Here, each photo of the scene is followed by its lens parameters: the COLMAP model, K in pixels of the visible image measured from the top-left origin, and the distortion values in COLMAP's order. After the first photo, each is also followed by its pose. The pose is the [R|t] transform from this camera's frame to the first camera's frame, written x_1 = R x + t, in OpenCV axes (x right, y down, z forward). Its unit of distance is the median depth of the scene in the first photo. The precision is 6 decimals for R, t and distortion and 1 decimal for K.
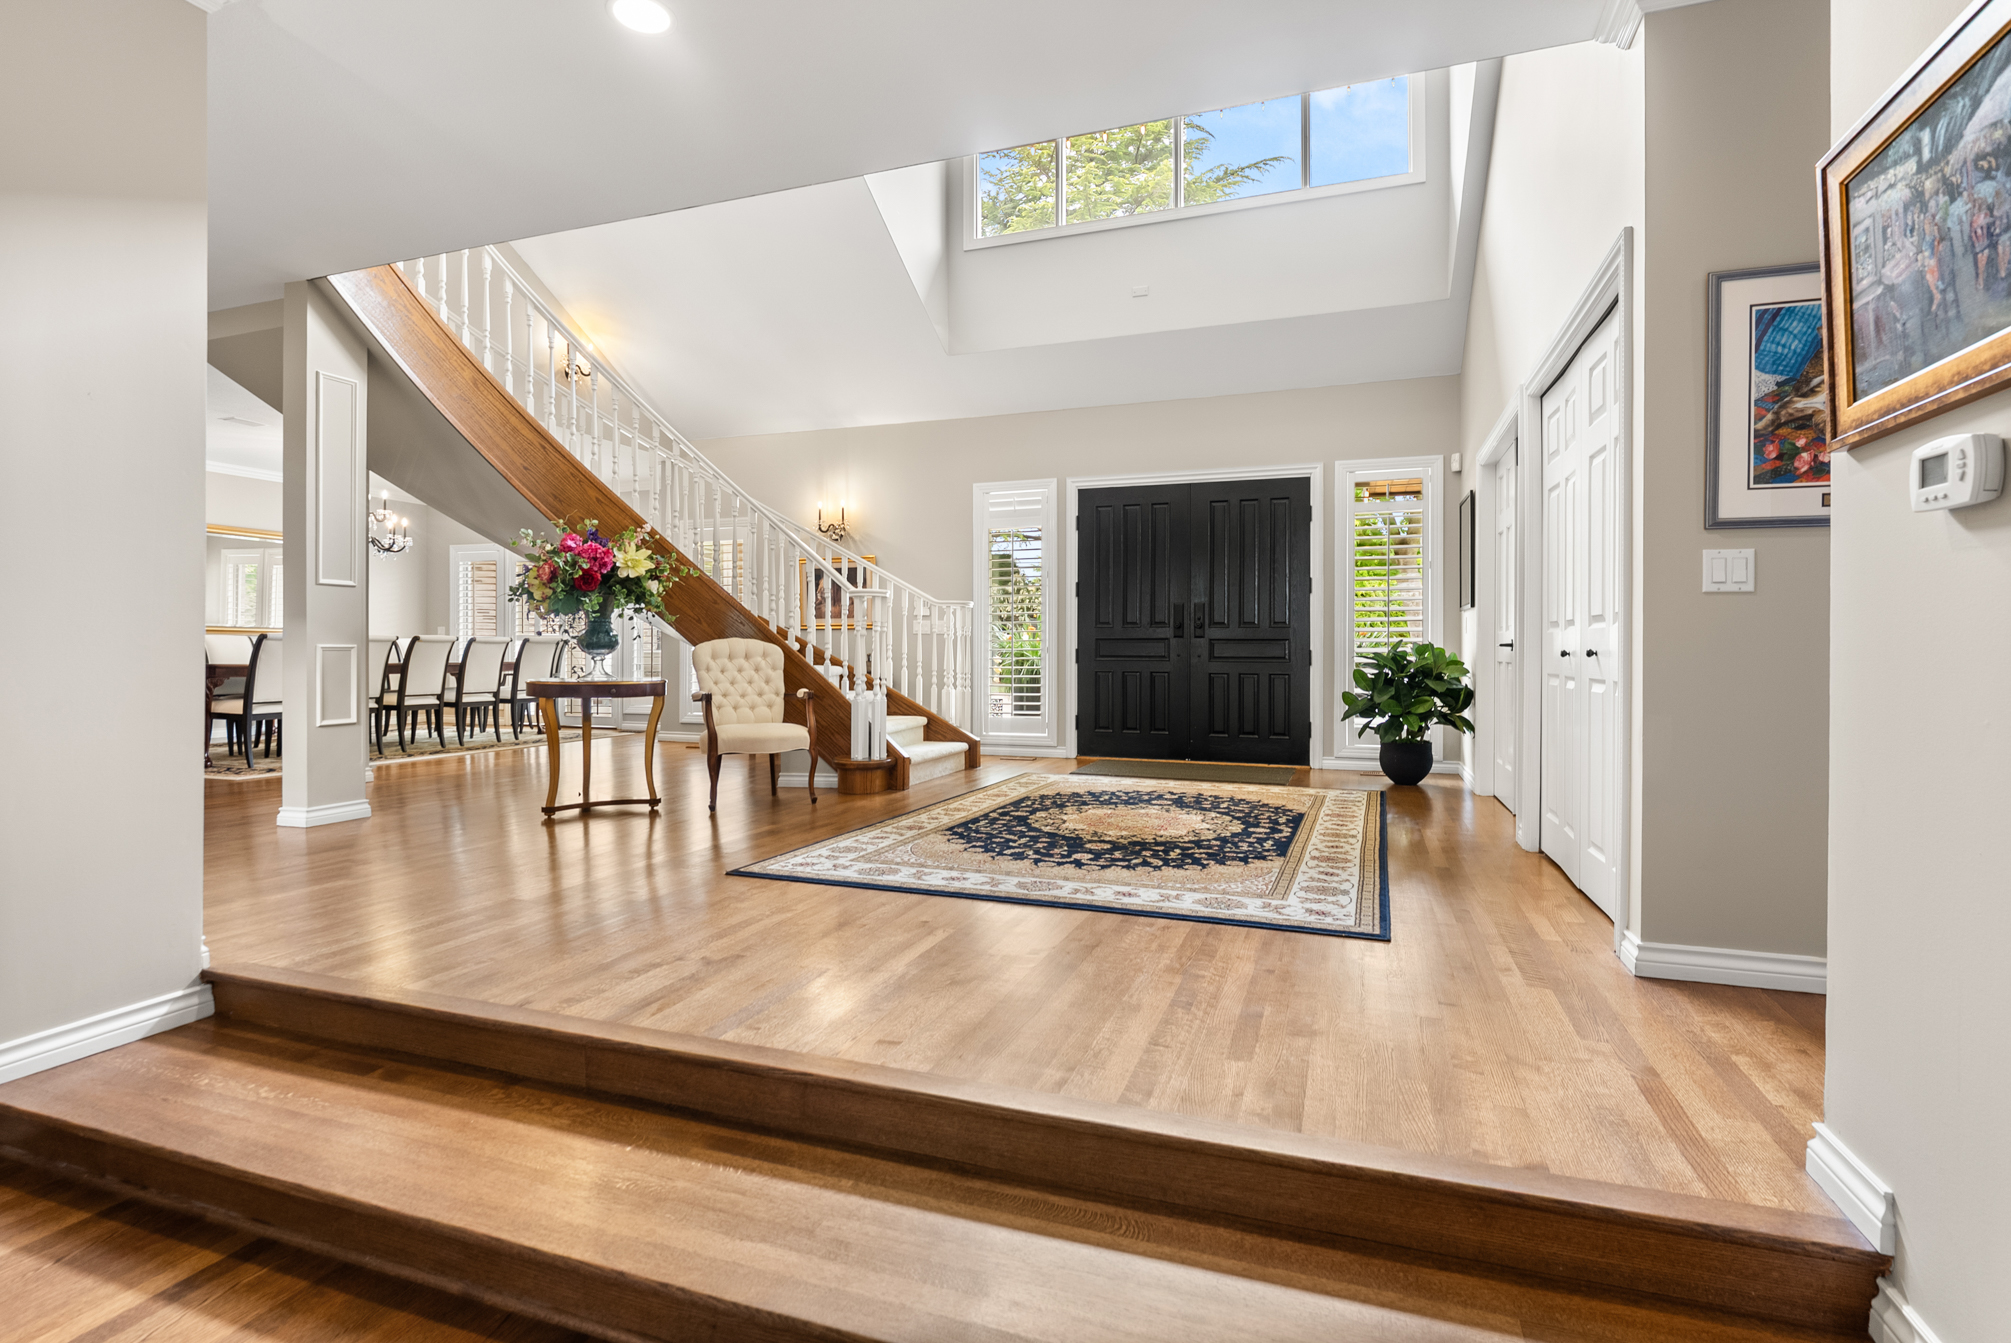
lens RADIAL K [[981.7, 0, 1008.5], [0, 981.7, 655.9], [0, 0, 1]] dist [-0.001884, -0.000158]
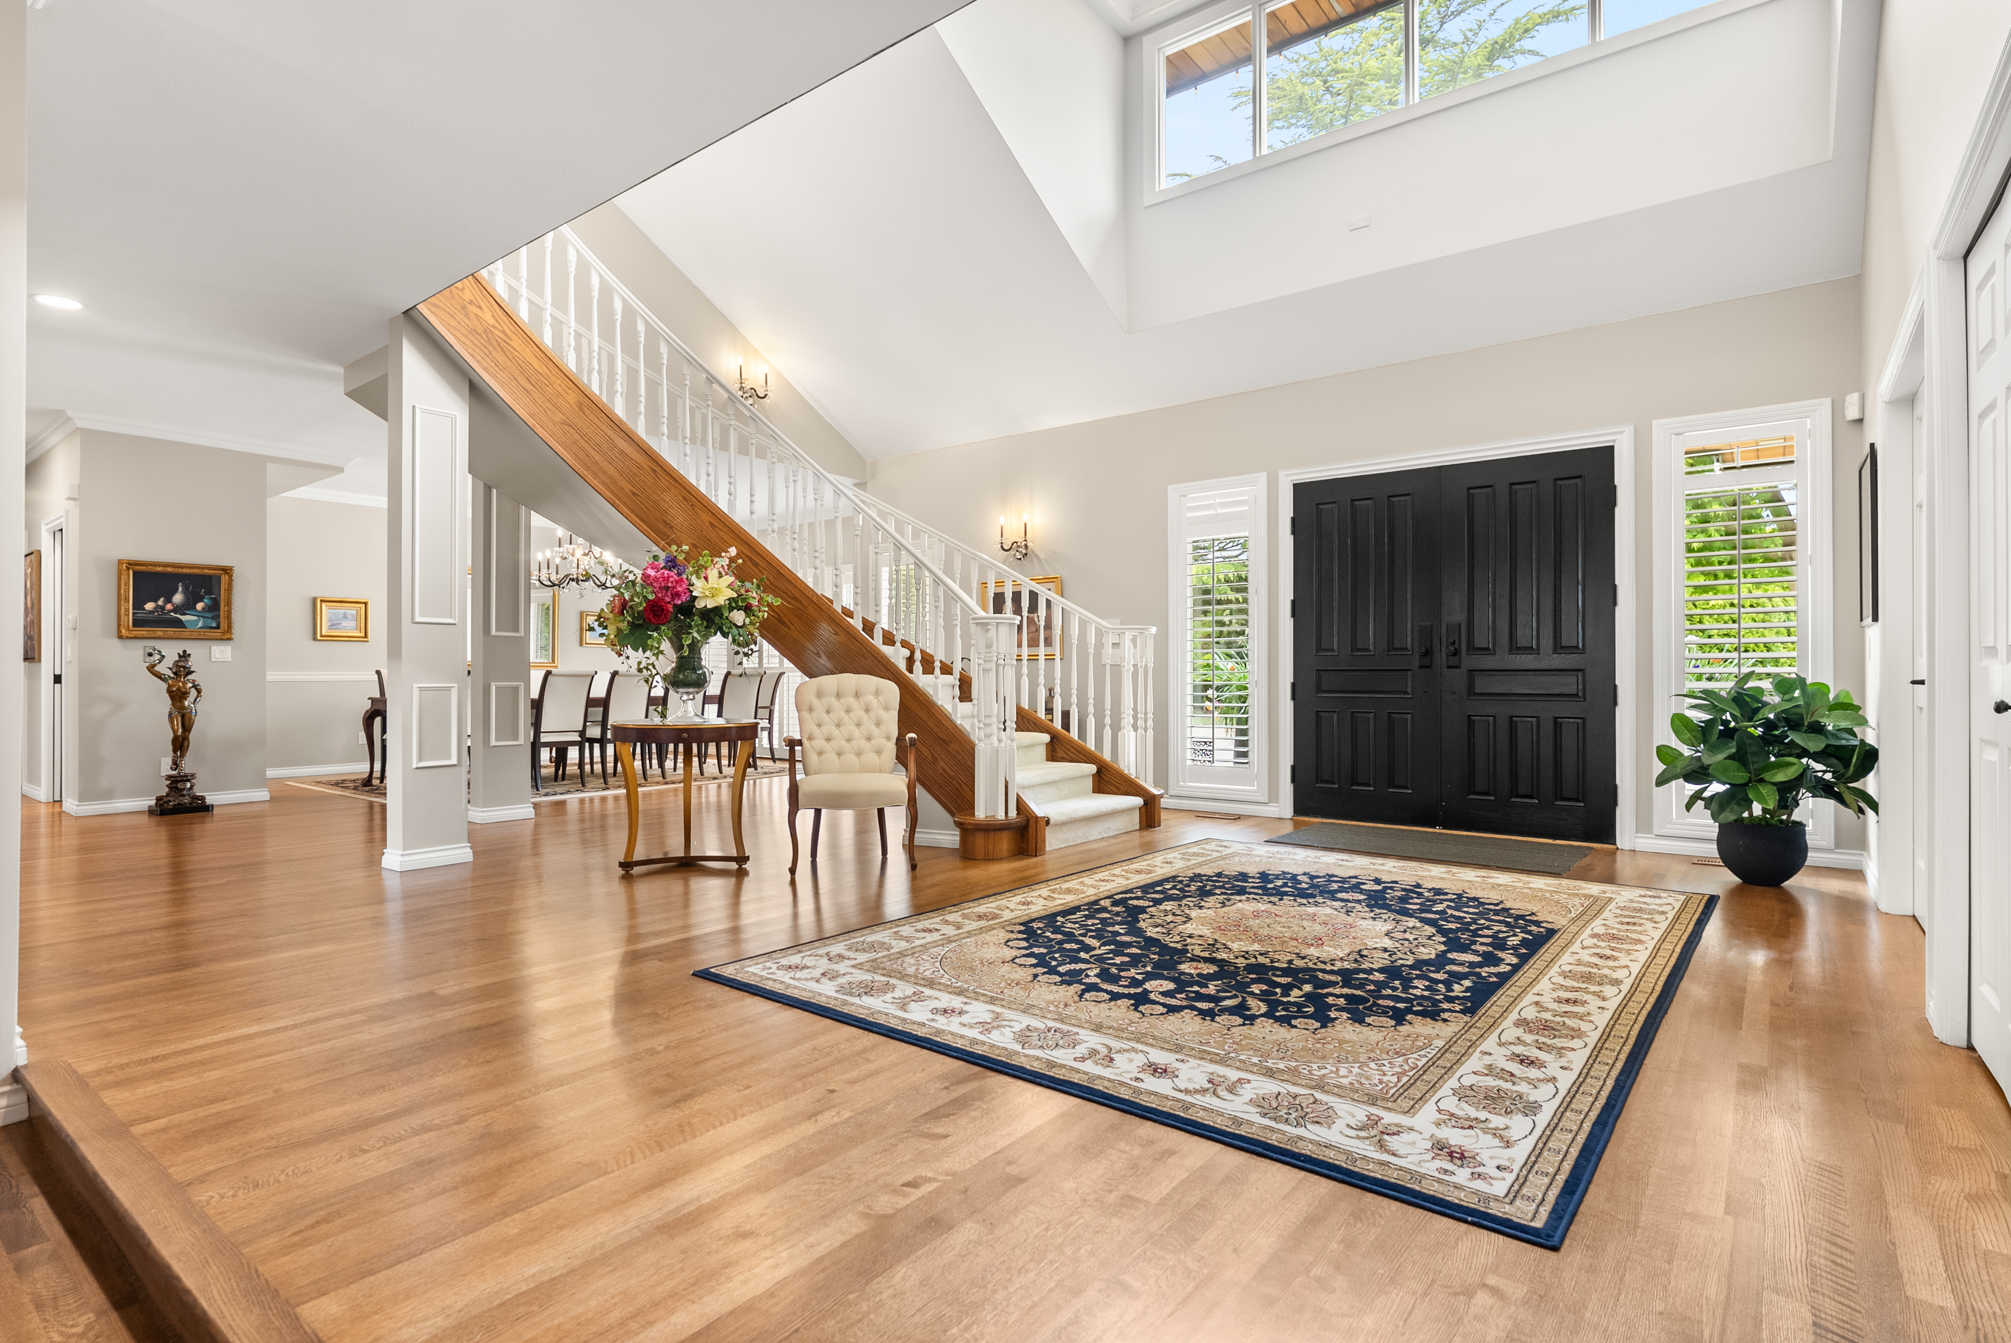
lens RADIAL K [[1006.3, 0, 1005.5], [0, 1006.3, 671.5], [0, 0, 1]] dist [-0.000429, -0.000102]
pose [[0.949338, -0.004459, -0.314225, 0.129772], [0.001571, 0.999954, -0.009442, -0.010609], [0.314252, 0.008470, 0.949302, 0.177355]]
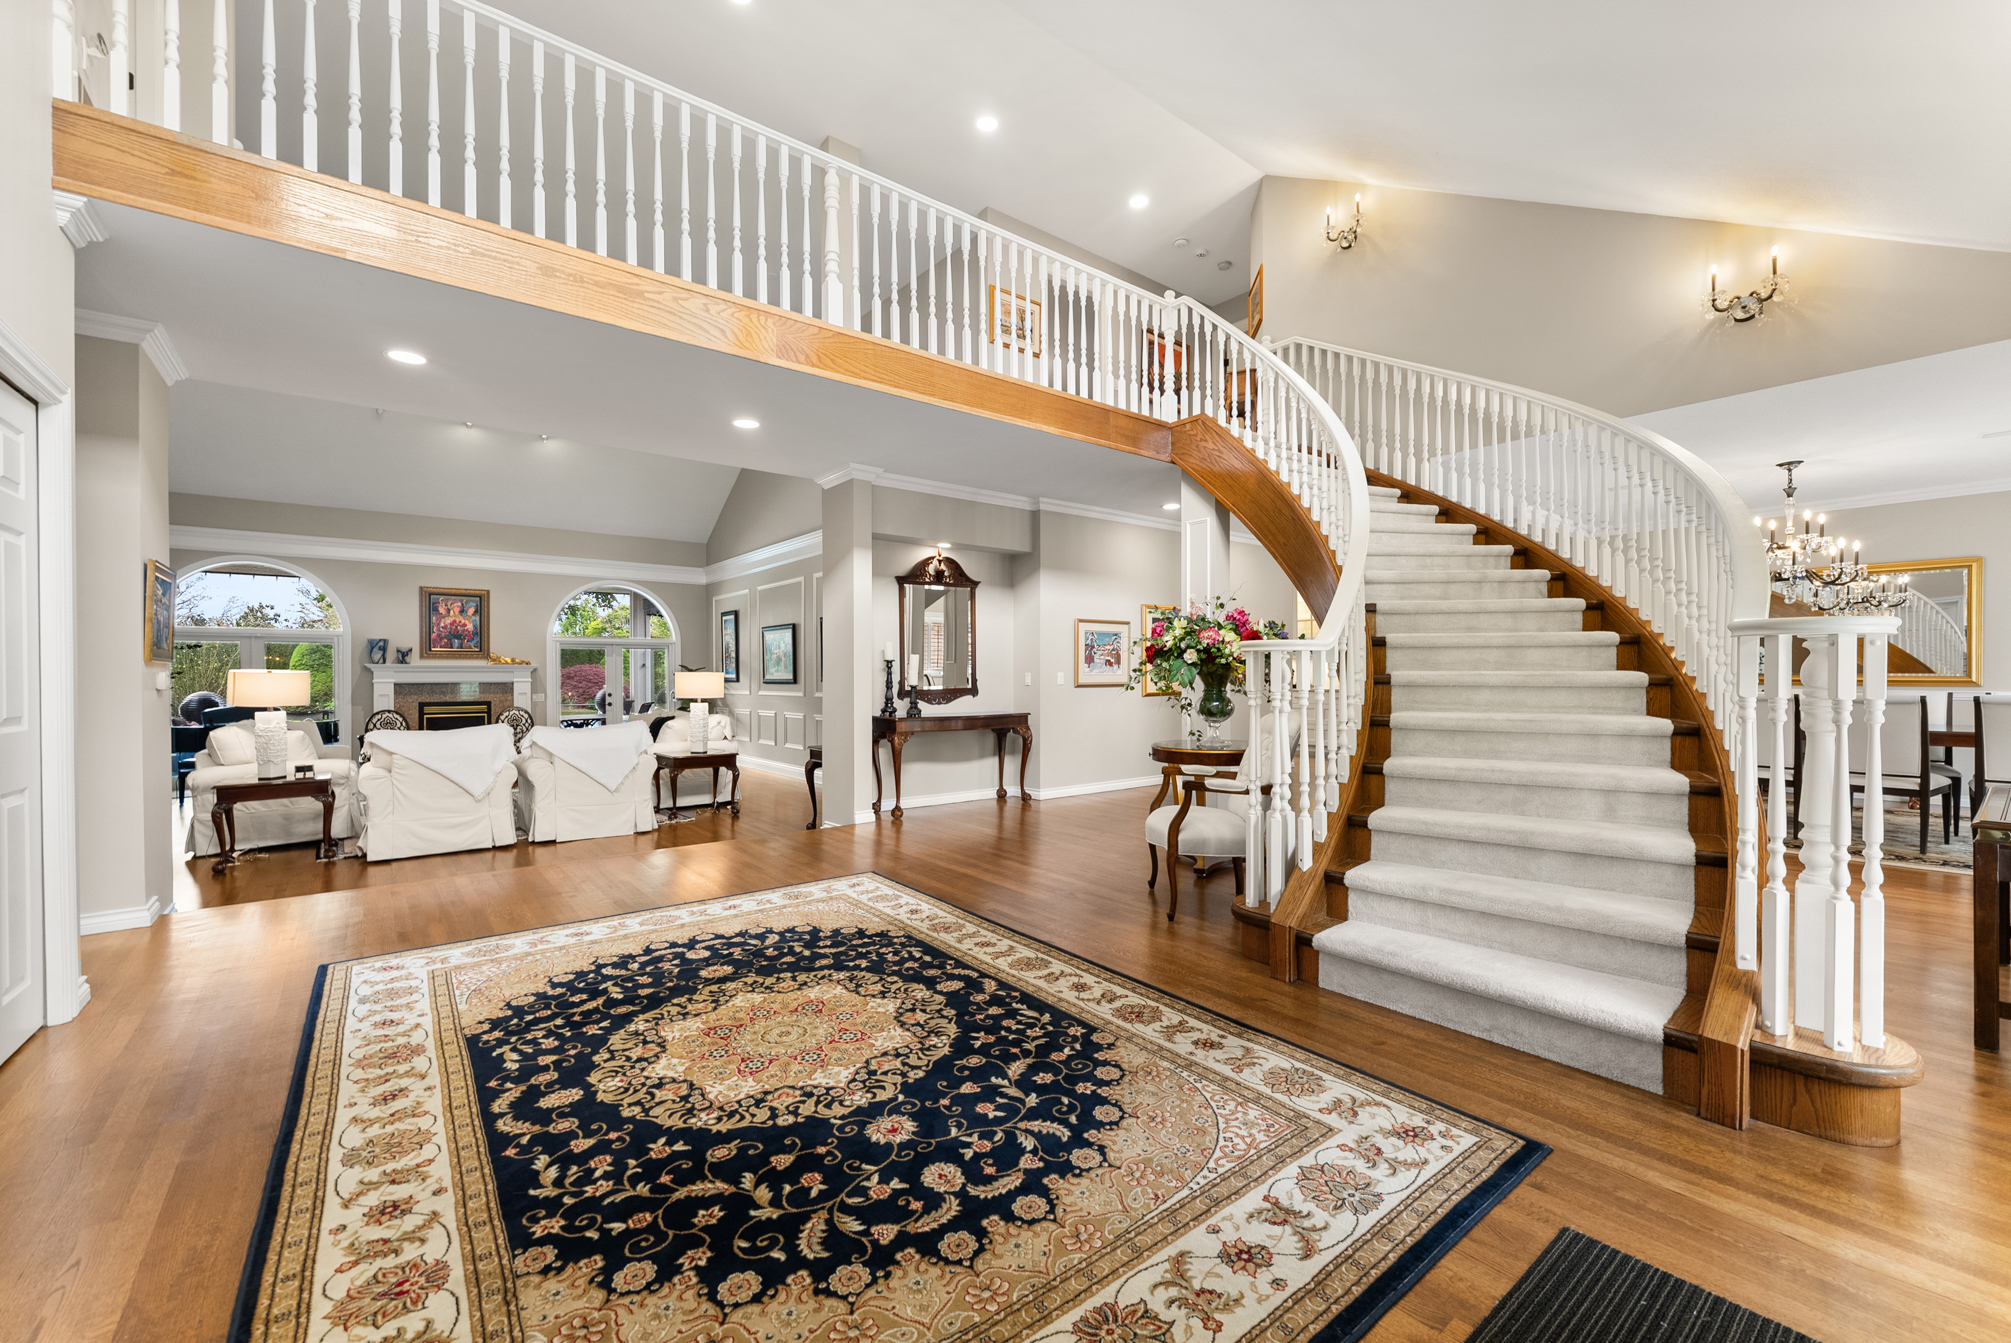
lens RADIAL K [[805.4, 0, 1000.5], [0, 805.4, 677.9], [0, 0, 1]] dist [-0.000918, 0.000020]
pose [[-0.532004, 0.002113, -0.846739, 0.375264], [-0.000264, 0.999996, 0.002662, -0.042612], [0.846742, 0.001639, -0.532002, 1.075398]]
